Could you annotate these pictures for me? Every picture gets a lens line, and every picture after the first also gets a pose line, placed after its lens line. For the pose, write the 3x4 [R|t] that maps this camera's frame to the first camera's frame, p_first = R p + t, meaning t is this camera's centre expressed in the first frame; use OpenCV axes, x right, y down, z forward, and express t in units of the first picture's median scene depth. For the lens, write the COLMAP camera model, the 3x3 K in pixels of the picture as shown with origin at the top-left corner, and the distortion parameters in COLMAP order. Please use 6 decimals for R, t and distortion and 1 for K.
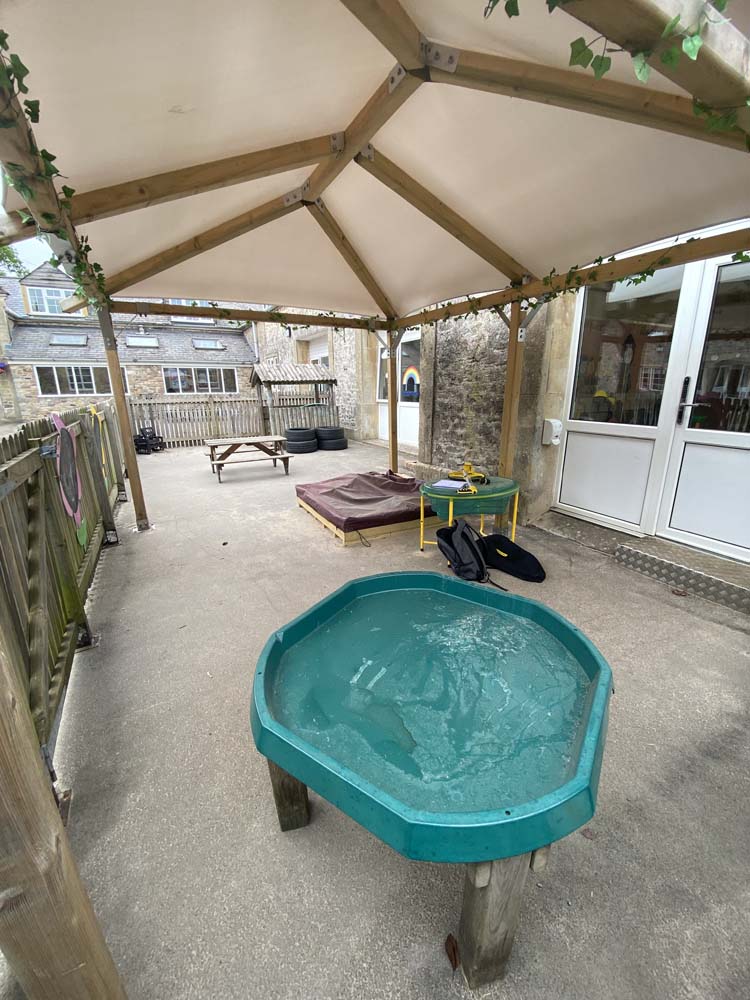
lens RADIAL K [[401.7, 0, 372.5], [0, 401.7, 501.5], [0, 0, 1]] dist [0.008933, -0.015492]
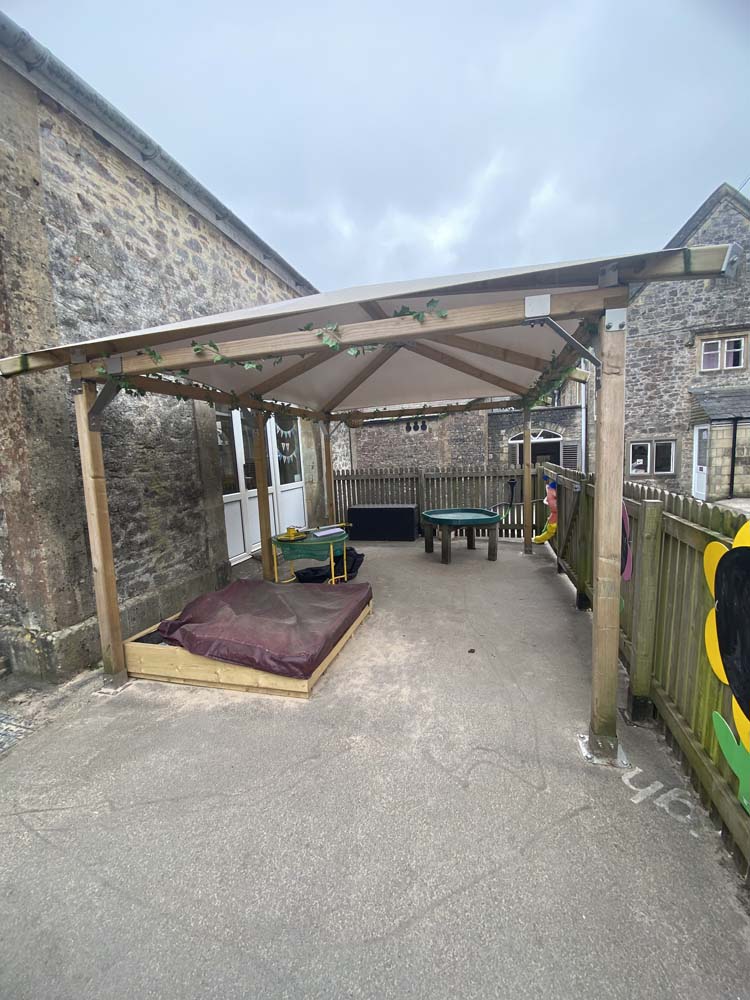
lens RADIAL K [[401.7, 0, 373.4], [0, 401.7, 499.7], [0, 0, 1]] dist [0.008933, -0.015492]
pose [[-0.718186, -0.037359, 0.694848, -0.785346], [0.244606, 0.921276, 0.302354, -0.473892], [-0.651442, 0.387110, -0.652510, 1.560416]]
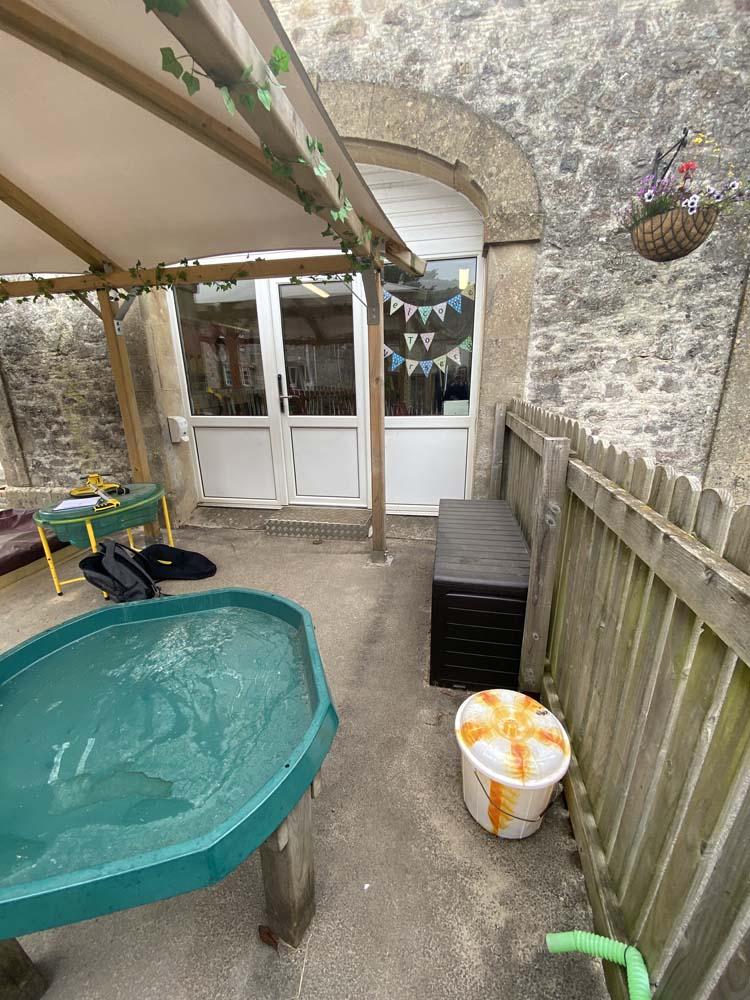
lens RADIAL K [[401.7, 0, 375.0], [0, 401.7, 503.6], [0, 0, 1]] dist [0.008933, -0.015492]
pose [[0.621600, -0.236756, 0.746699, -0.040734], [0.228553, 0.966571, 0.116208, -0.000086], [-0.749251, 0.098425, 0.654932, 0.003694]]
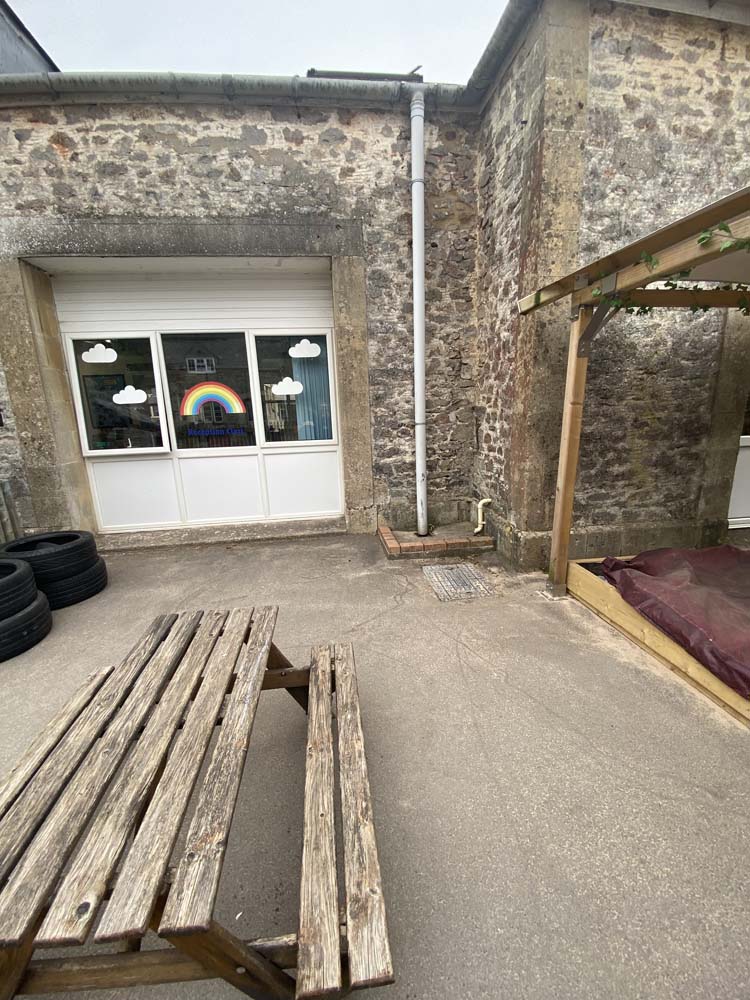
lens RADIAL K [[401.7, 0, 374.7], [0, 401.7, 499.0], [0, 0, 1]] dist [0.008933, -0.015492]
pose [[0.354991, -0.220135, 0.908582, -0.787585], [0.288543, 0.950231, 0.117489, -0.442349], [-0.889227, 0.220458, 0.400842, 1.472493]]
